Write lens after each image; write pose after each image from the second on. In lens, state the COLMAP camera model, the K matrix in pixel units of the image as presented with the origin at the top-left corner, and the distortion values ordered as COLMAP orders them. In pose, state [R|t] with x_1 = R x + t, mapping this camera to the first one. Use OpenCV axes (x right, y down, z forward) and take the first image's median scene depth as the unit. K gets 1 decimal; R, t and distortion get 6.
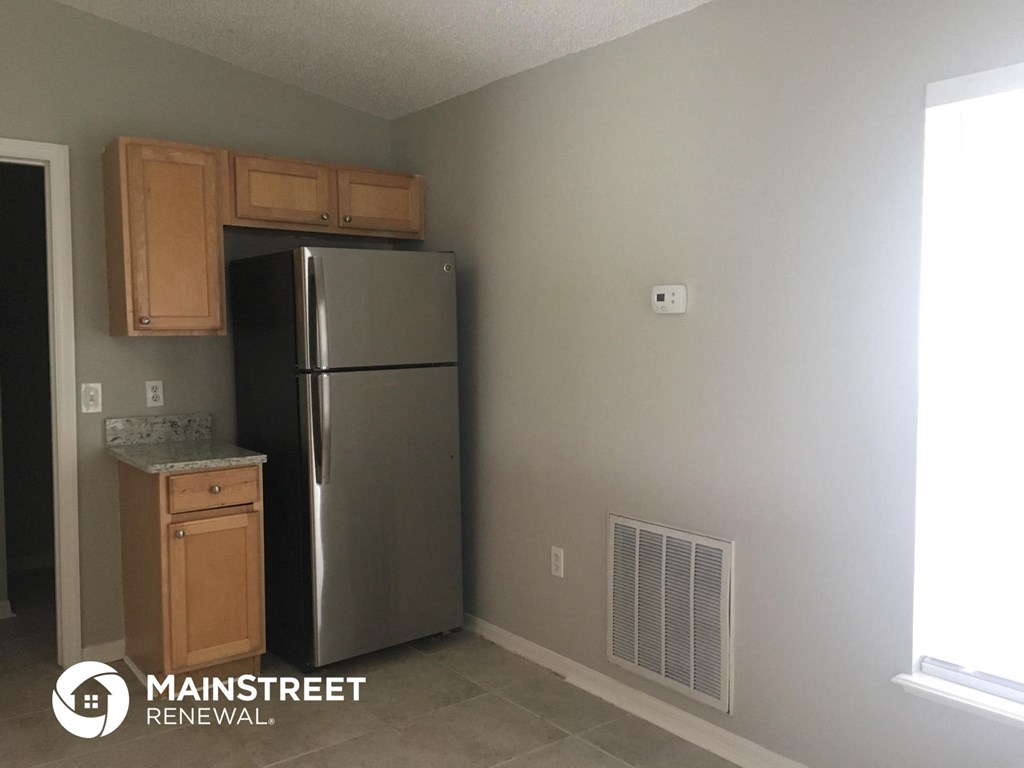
lens RADIAL K [[875.4, 0, 512.0], [0, 875.4, 384.0], [0, 0, 1]] dist [0.079864, -0.092824]
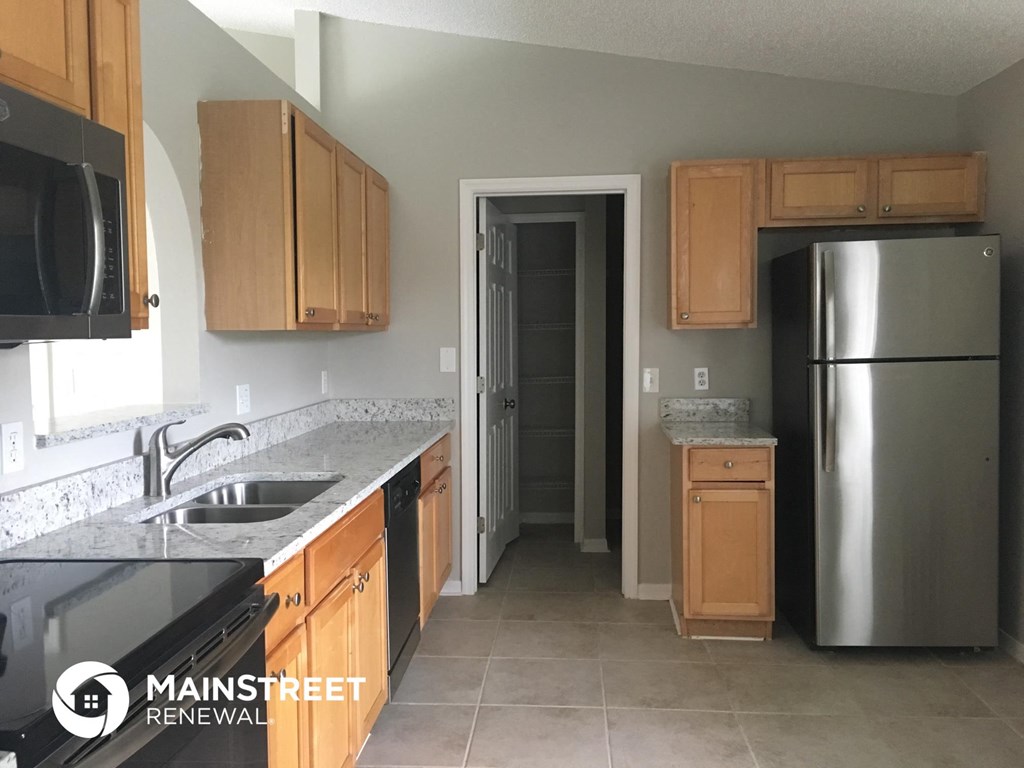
lens RADIAL K [[875.4, 0, 512.0], [0, 875.4, 384.0], [0, 0, 1]] dist [0.079864, -0.092824]
pose [[0.740582, 0.038521, -0.670860, 0.194192], [-0.031908, 0.999245, 0.022153, 0.000196], [0.671208, 0.005000, 0.741253, -0.019656]]
